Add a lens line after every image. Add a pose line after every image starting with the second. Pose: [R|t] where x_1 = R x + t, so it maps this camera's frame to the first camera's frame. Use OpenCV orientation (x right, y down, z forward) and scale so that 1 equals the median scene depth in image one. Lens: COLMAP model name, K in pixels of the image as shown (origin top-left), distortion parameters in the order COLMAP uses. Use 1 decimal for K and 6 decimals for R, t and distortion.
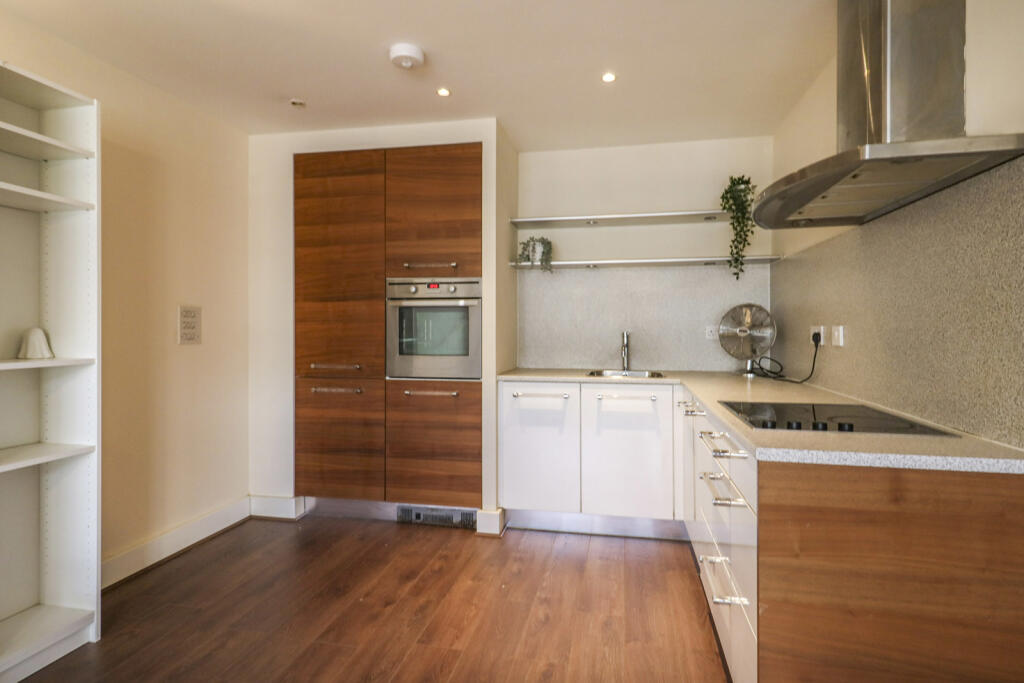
lens RADIAL K [[490.4, 0, 512.0], [0, 490.4, 341.5], [0, 0, 1]] dist [-0.000611, -0.000071]
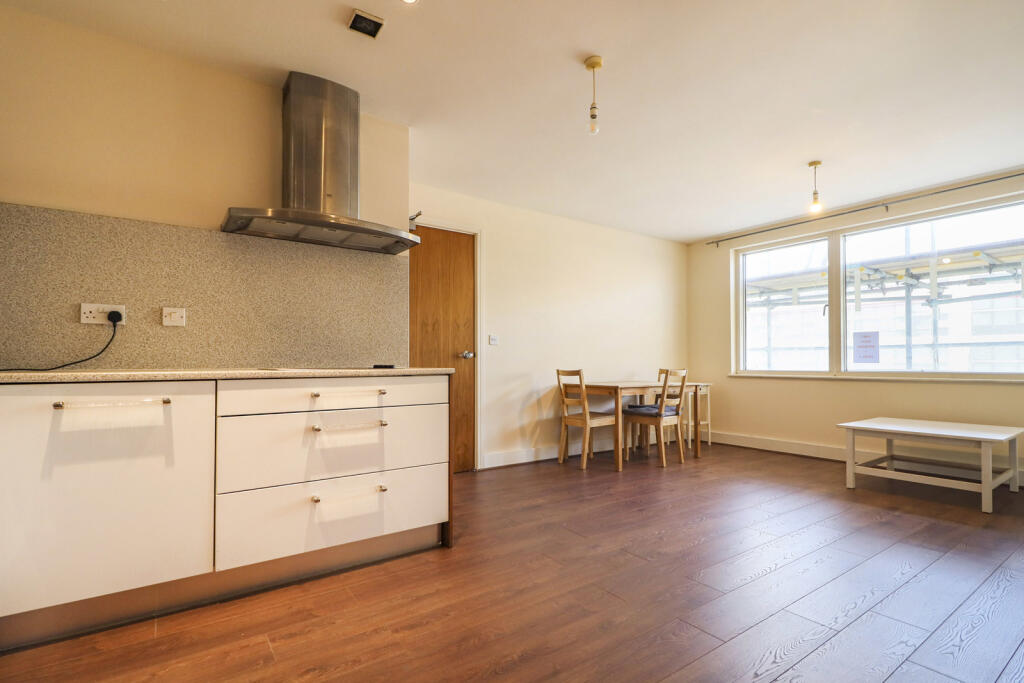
lens RADIAL K [[487.8, 0, 512.0], [0, 487.8, 341.5], [0, 0, 1]] dist [0.000005, -0.011925]
pose [[-0.702654, 0.014413, 0.711385, -0.674520], [0.004111, 0.999860, -0.016197, 0.066844], [-0.711519, -0.008457, -0.702616, 1.279836]]
